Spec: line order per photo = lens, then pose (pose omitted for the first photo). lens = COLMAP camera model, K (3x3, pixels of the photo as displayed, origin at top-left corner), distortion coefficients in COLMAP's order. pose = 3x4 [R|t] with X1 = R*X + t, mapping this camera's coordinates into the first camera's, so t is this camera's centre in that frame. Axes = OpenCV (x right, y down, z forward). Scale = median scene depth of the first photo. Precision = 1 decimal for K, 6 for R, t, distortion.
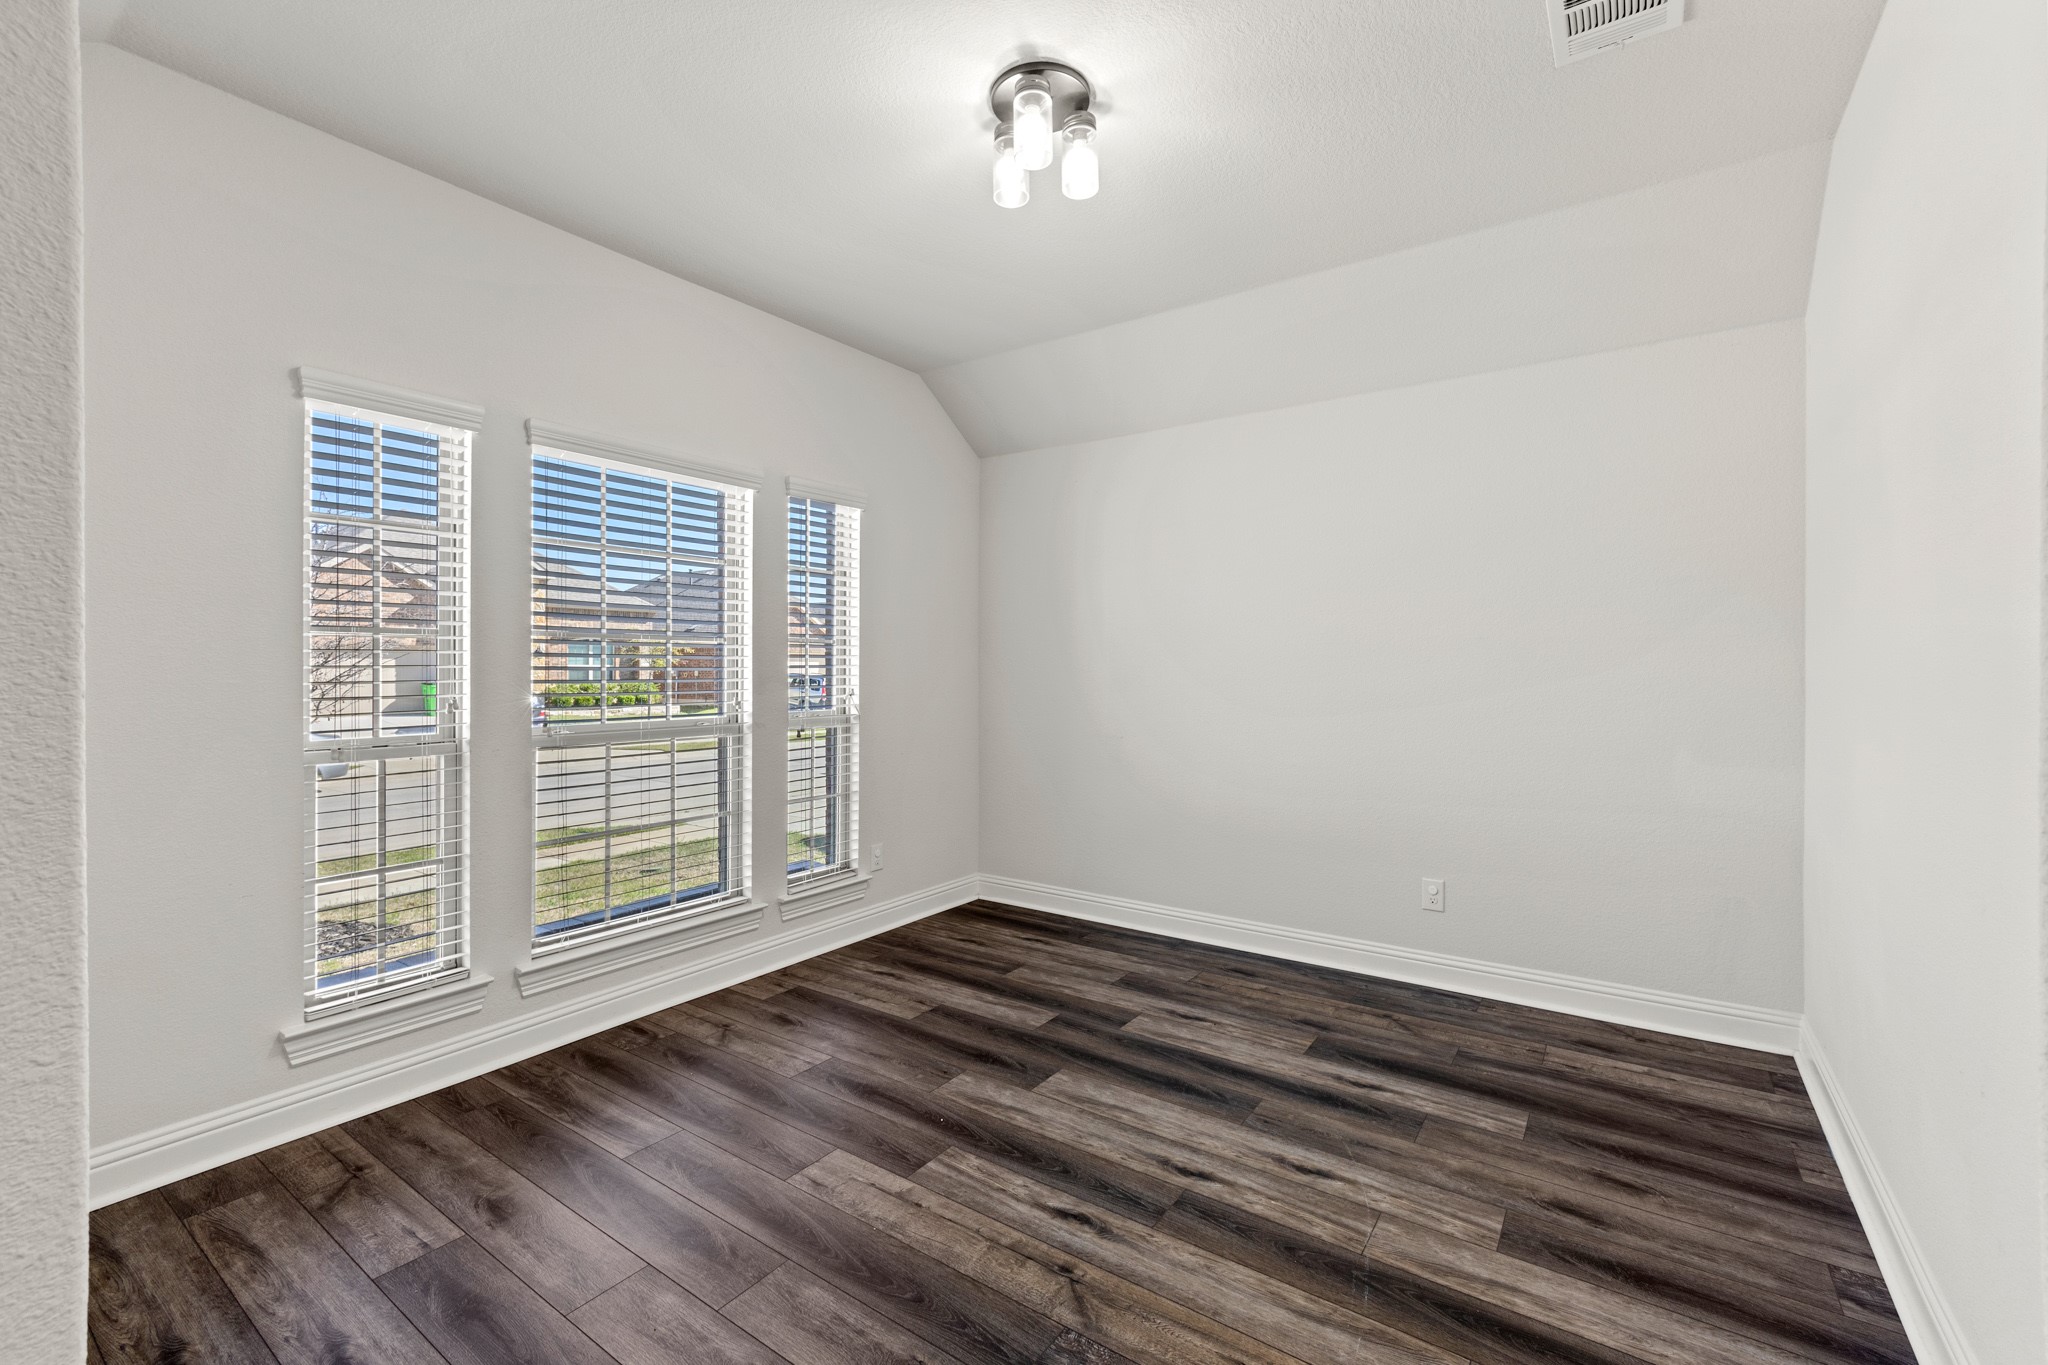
lens RADIAL K [[875.1, 0, 1026.0], [0, 875.1, 678.3], [0, 0, 1]] dist [-0.004500, -0.000674]
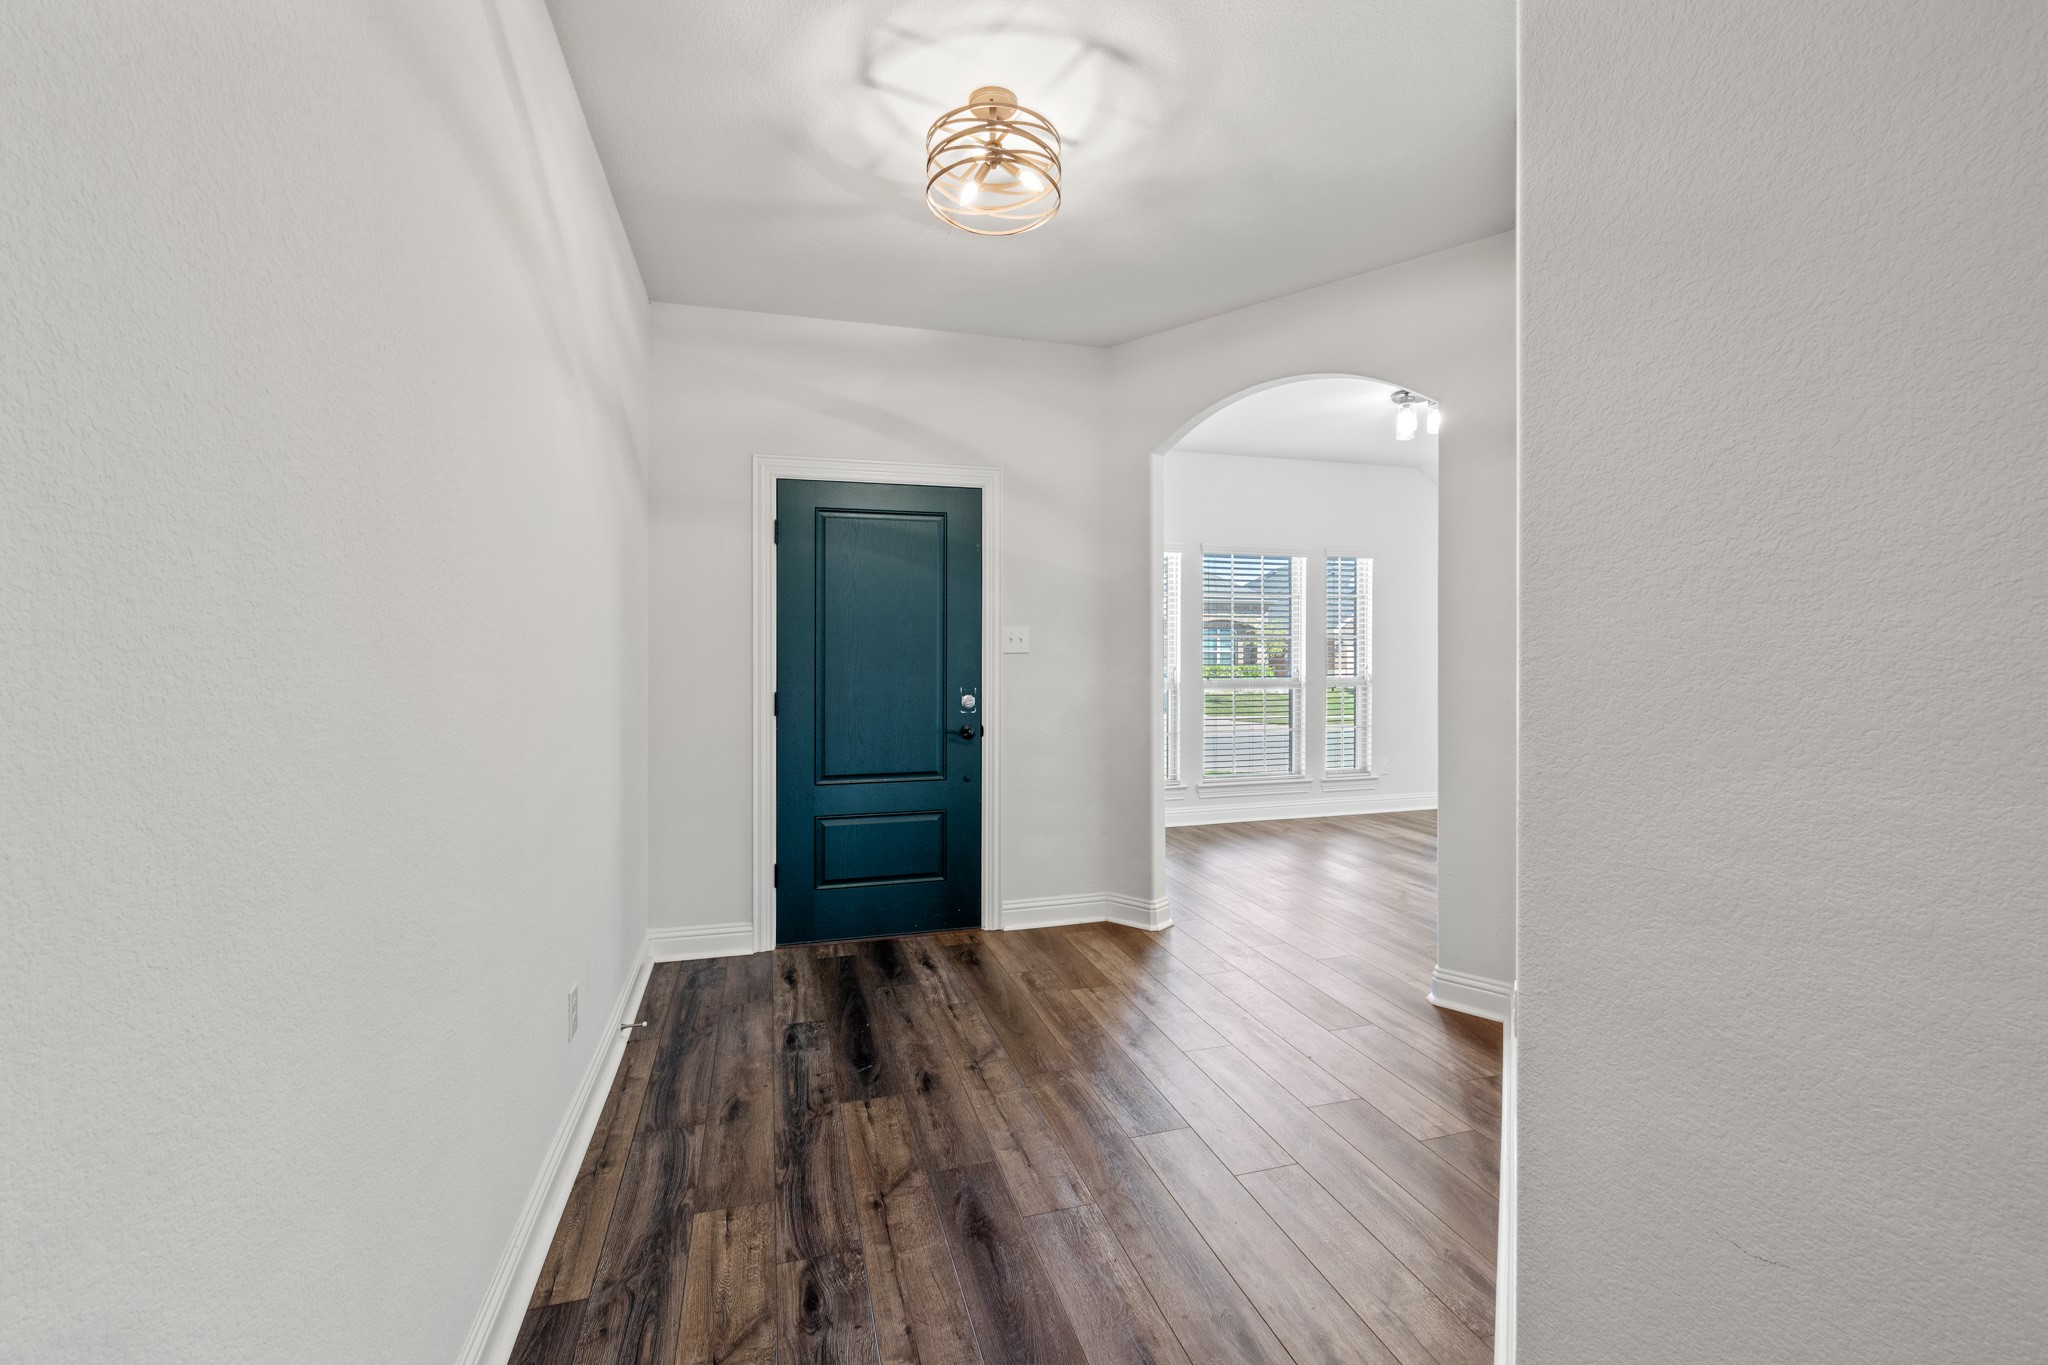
lens RADIAL K [[875.1, 0, 1029.1], [0, 875.1, 670.2], [0, 0, 1]] dist [-0.004500, -0.000674]
pose [[0.781821, 0.007787, -0.623454, 0.349159], [-0.002663, 0.999955, 0.009150, 0.009406], [0.623497, -0.005493, 0.781807, -0.745325]]
